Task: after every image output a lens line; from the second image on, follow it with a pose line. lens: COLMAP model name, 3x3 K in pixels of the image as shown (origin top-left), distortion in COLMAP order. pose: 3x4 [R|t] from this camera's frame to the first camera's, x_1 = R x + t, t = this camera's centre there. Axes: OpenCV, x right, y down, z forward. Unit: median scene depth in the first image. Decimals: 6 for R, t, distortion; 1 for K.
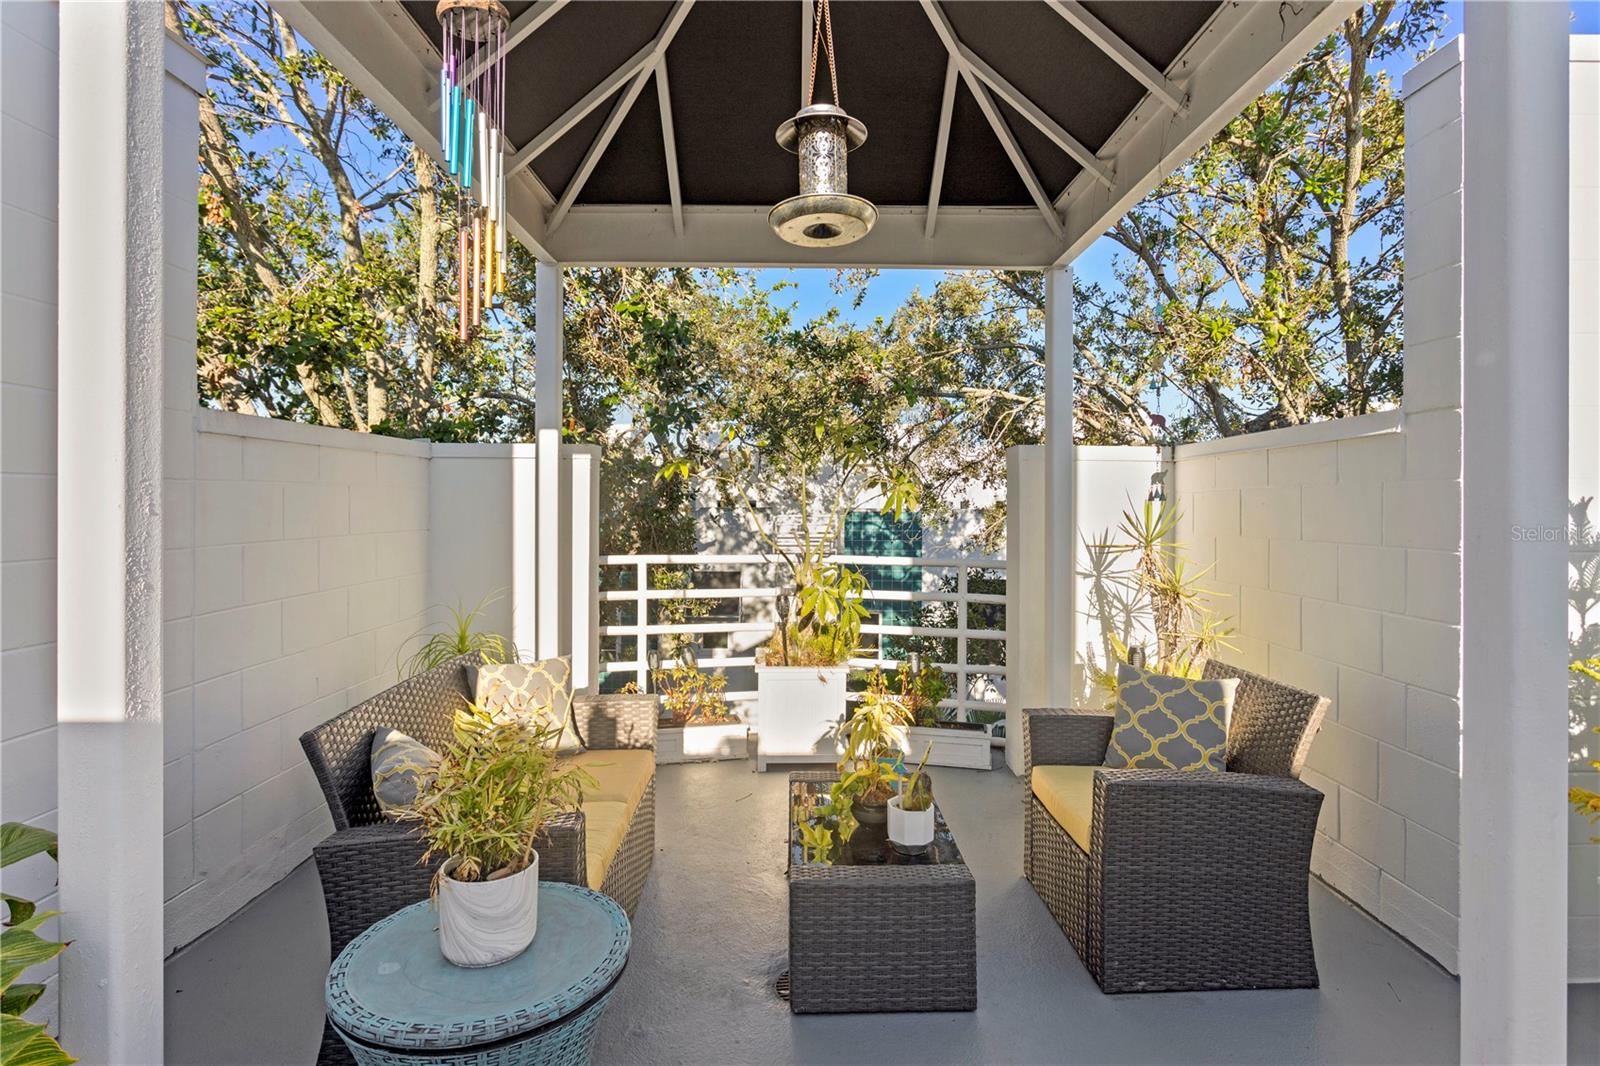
lens RADIAL K [[783.9, 0, 801.4], [0, 783.9, 519.6], [0, 0, 1]] dist [-0.006242, 0.003107]
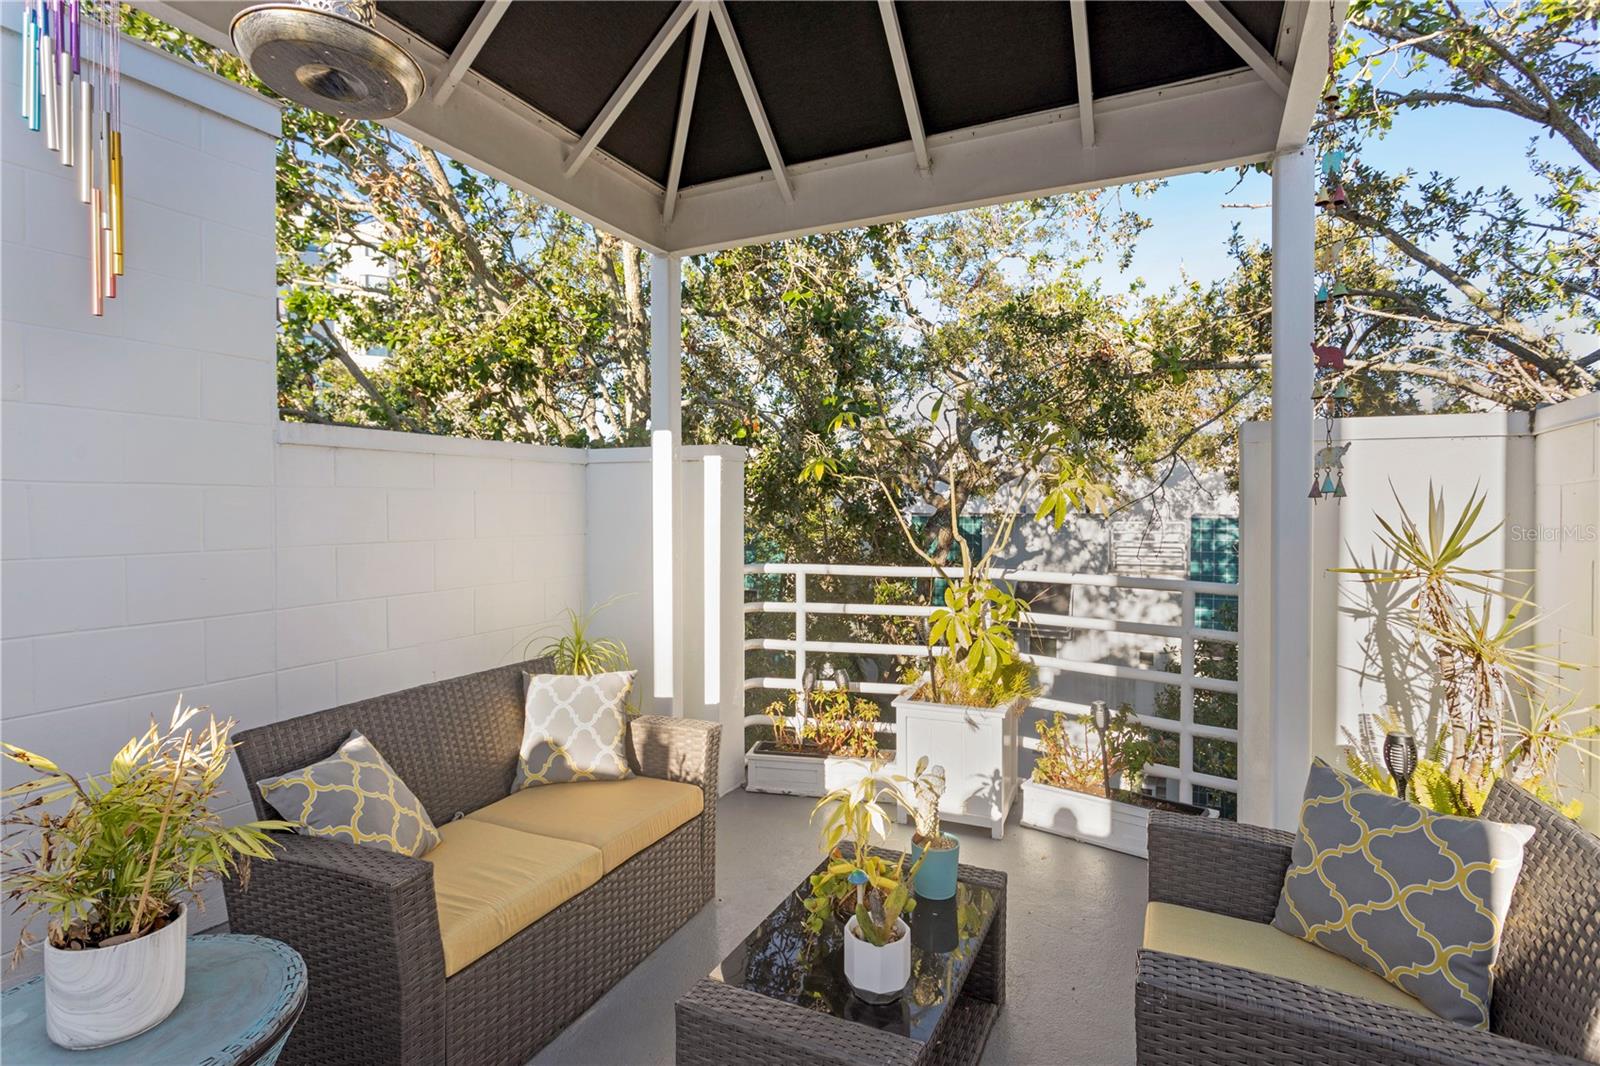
lens RADIAL K [[783.9, 0, 800.8], [0, 783.9, 529.6], [0, 0, 1]] dist [-0.006242, 0.003107]
pose [[0.898779, 0.007835, -0.438331, 0.202834], [-0.005985, 0.999966, 0.005601, -0.000620], [0.438360, -0.002411, 0.898796, 0.177074]]
